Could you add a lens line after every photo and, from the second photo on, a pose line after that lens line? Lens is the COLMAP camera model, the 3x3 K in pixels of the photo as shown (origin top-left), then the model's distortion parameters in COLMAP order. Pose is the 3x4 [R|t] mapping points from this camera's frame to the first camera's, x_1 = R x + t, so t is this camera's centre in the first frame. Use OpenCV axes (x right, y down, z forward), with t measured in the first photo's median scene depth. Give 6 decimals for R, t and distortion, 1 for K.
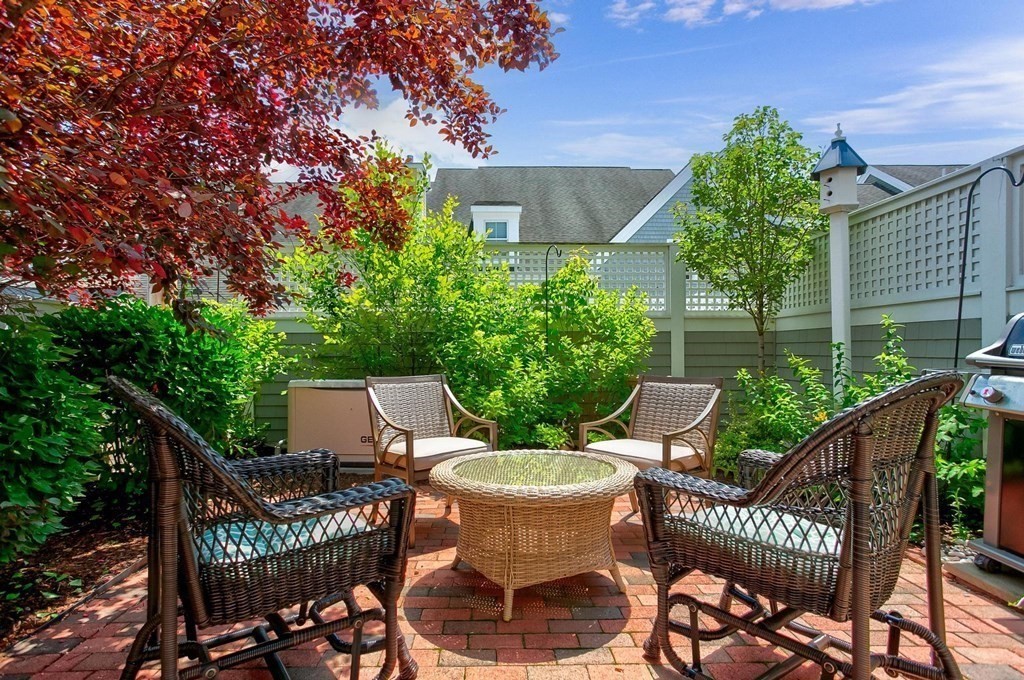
lens RADIAL K [[490.6, 0, 509.9], [0, 490.6, 342.8], [0, 0, 1]] dist [-0.016016, 0.010321]
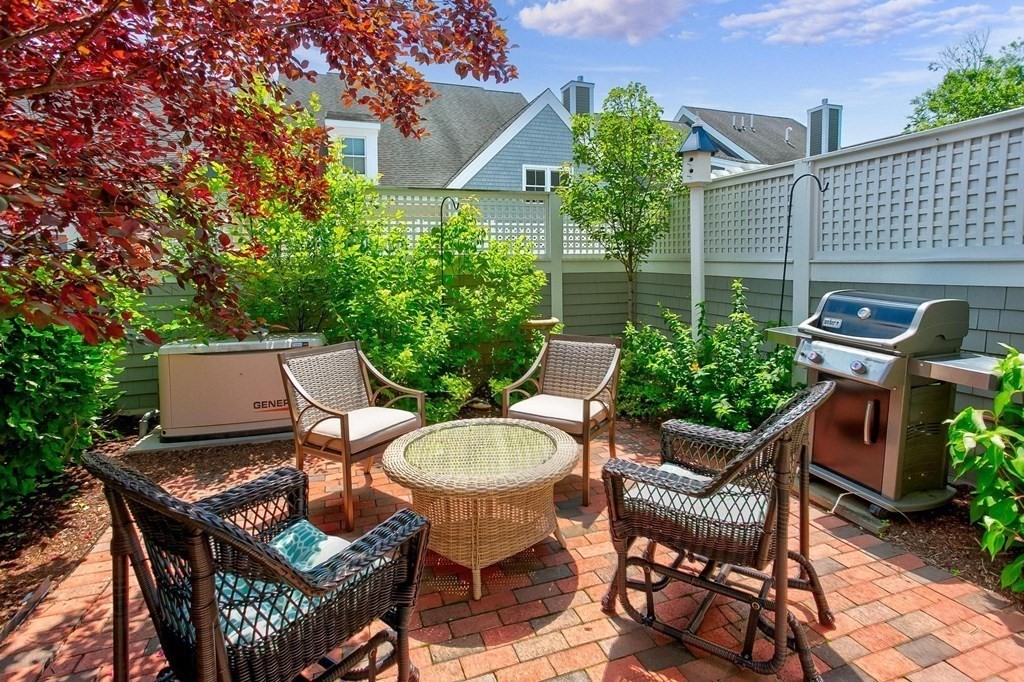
lens RADIAL K [[488.1, 0, 501.4], [0, 488.1, 273.8], [0, 0, 1]] dist [-0.031814, 0.028566]
pose [[0.955184, -0.020372, 0.295310, -0.173789], [0.004631, 0.998535, 0.053905, -0.145494], [-0.295976, -0.050122, 0.953879, -0.010252]]
